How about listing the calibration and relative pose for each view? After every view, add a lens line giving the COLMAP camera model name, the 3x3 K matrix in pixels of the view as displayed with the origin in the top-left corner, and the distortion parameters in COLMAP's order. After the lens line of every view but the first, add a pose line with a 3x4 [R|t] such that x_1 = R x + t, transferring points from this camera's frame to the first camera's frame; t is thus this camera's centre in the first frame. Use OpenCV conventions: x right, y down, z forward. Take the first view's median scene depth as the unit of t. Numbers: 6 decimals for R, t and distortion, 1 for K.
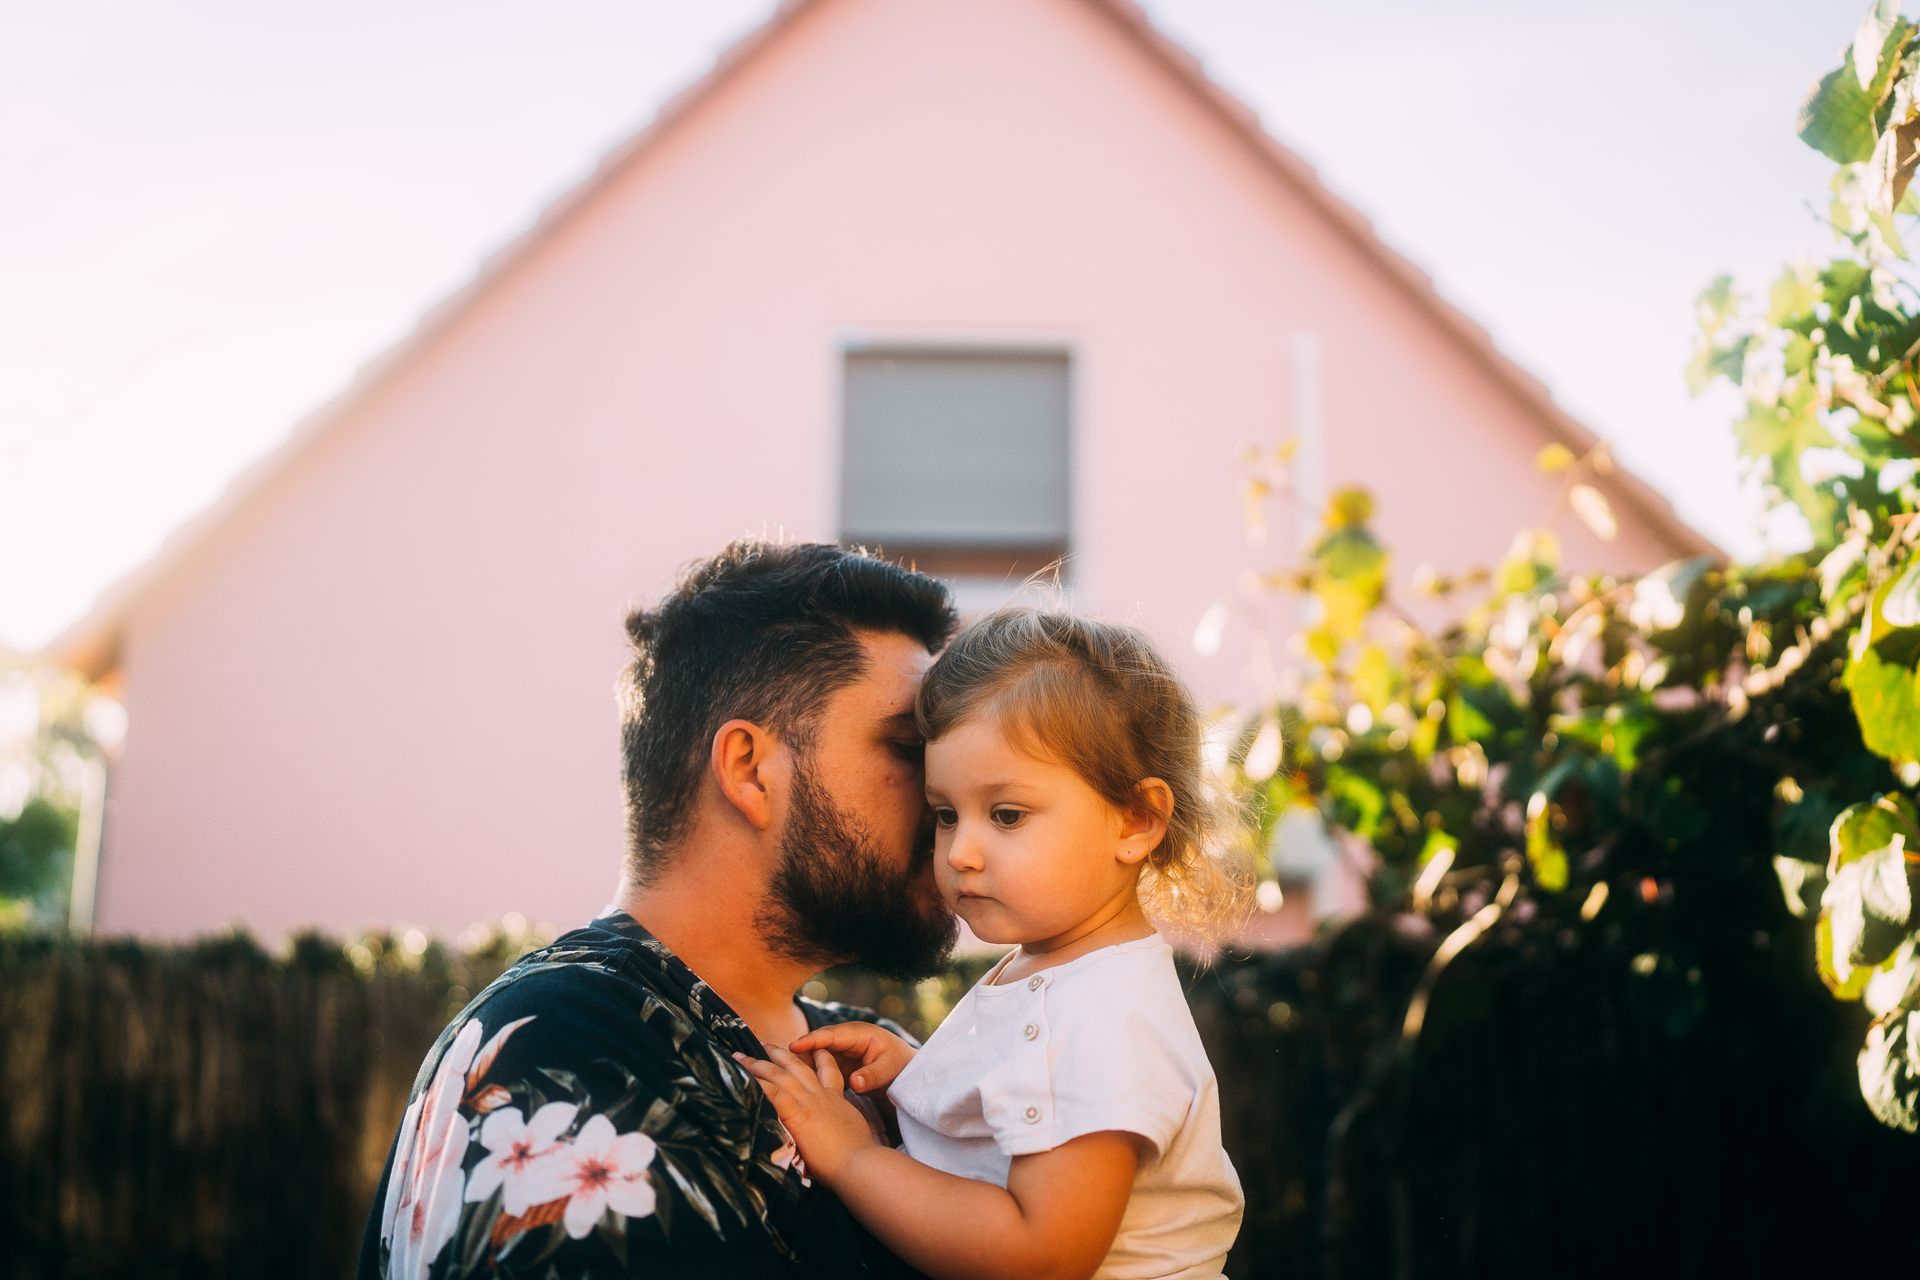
lens RADIAL K [[1925.0, 0, 960.0], [0, 1925.0, 640.0], [0, 0, 1]] dist [-0.079490, 0.010591]
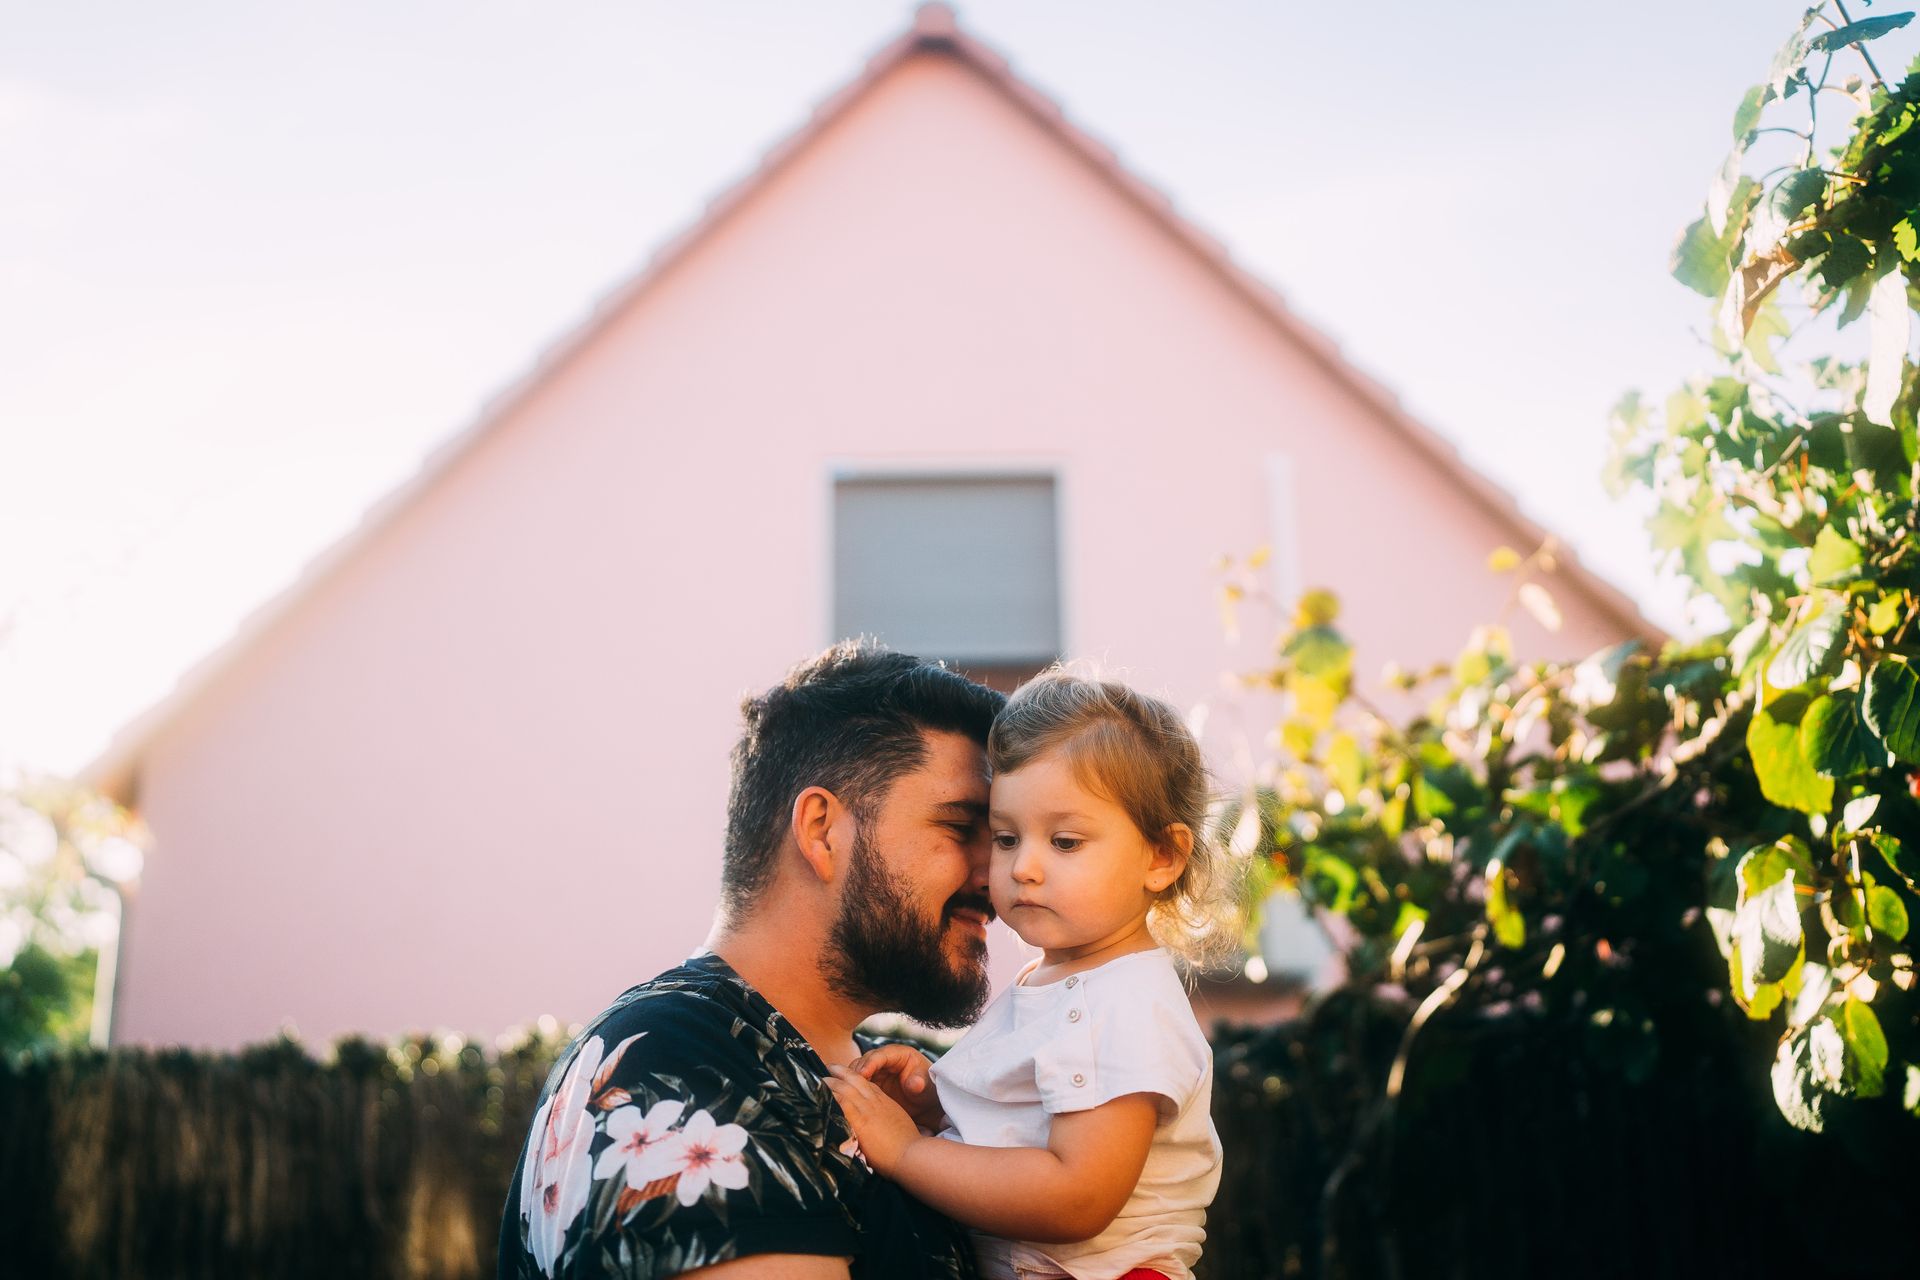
lens RADIAL K [[2049.7, 0, 910.6], [0, 2049.7, 640.4], [0, 0, 1]] dist [-0.118468, -0.024052]
pose [[0.999529, -0.028969, -0.010160, -0.019426], [0.028209, 0.997261, -0.068369, 0.025343], [0.012113, 0.068051, 0.997608, -0.187761]]
